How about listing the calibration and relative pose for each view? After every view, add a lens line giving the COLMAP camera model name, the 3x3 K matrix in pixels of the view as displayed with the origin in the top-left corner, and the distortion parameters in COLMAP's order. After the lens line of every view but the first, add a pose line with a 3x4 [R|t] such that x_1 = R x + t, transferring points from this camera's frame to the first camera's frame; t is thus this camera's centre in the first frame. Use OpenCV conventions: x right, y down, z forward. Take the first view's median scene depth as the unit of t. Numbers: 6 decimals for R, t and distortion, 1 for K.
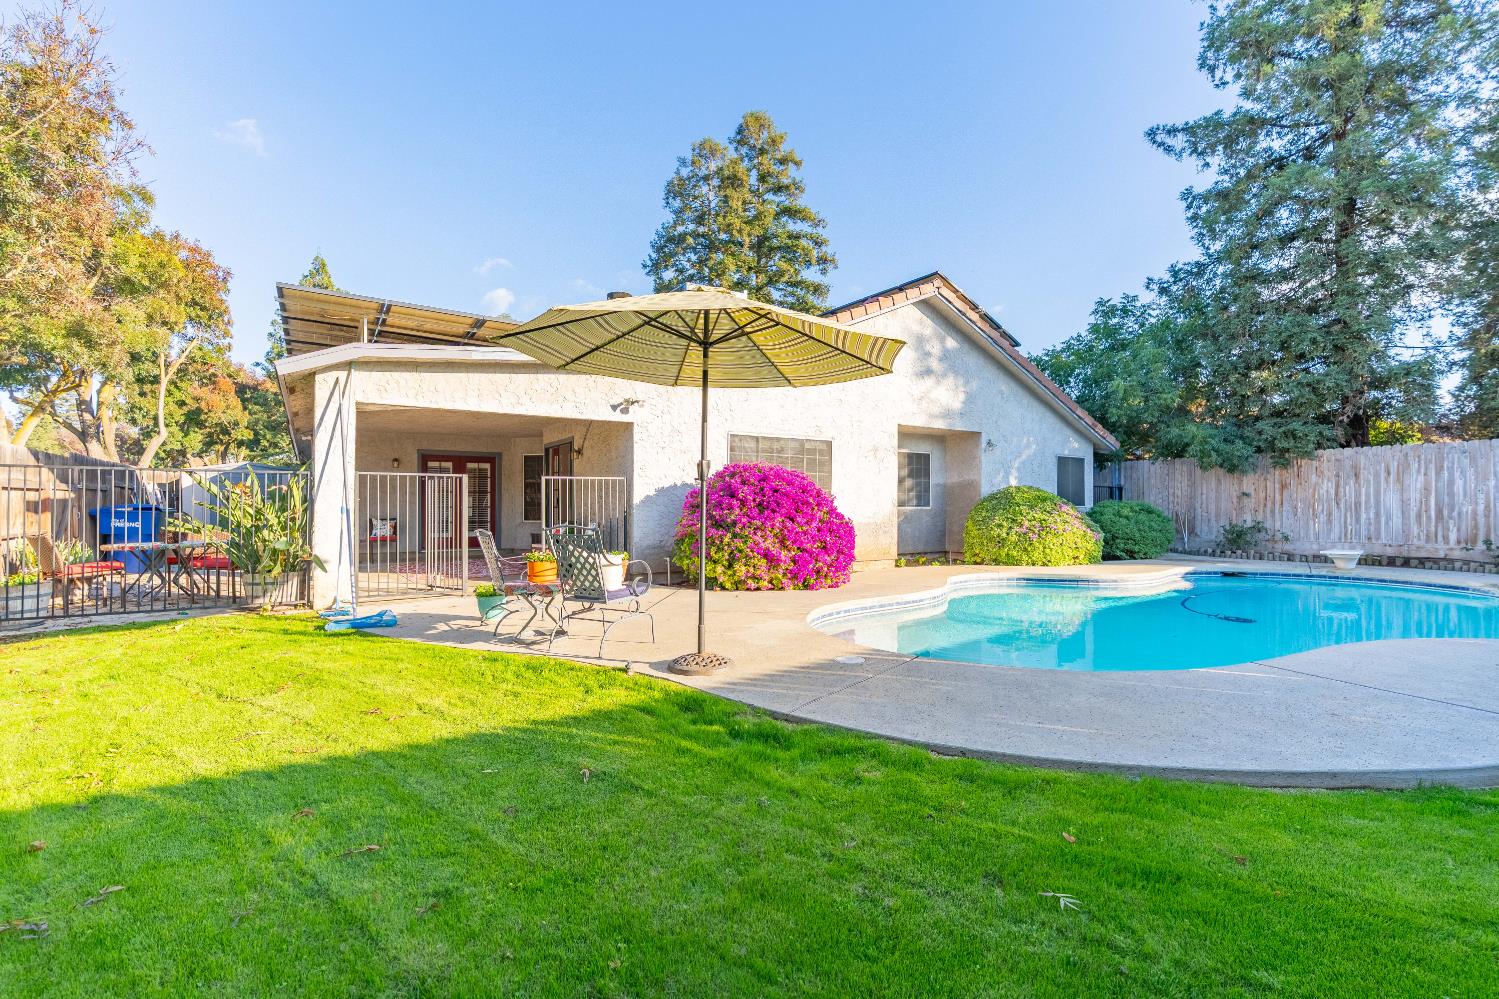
lens RADIAL K [[663.7, 0, 751.2], [0, 663.7, 500.7], [0, 0, 1]] dist [-0.003668, 0.000126]
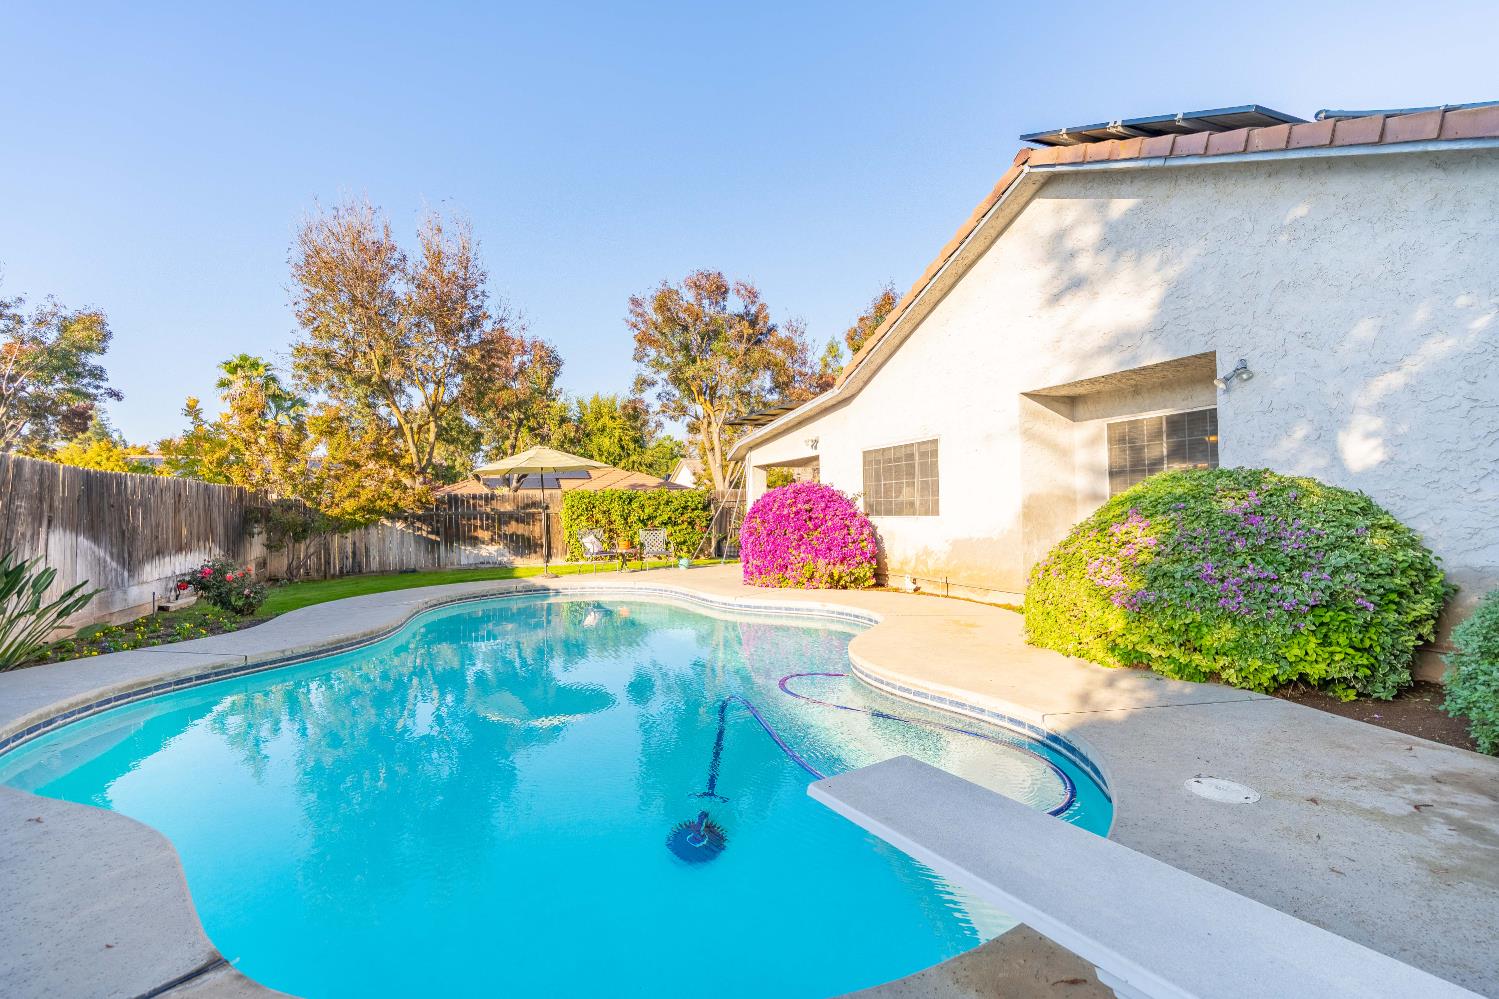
lens RADIAL K [[663.7, 0, 746.8], [0, 663.7, 512.7], [0, 0, 1]] dist [-0.003668, 0.000126]
pose [[-0.117440, -0.004420, -0.993070, 0.844960], [0.014020, 0.999883, -0.006108, 0.005369], [0.992981, -0.014640, -0.117364, 0.748874]]
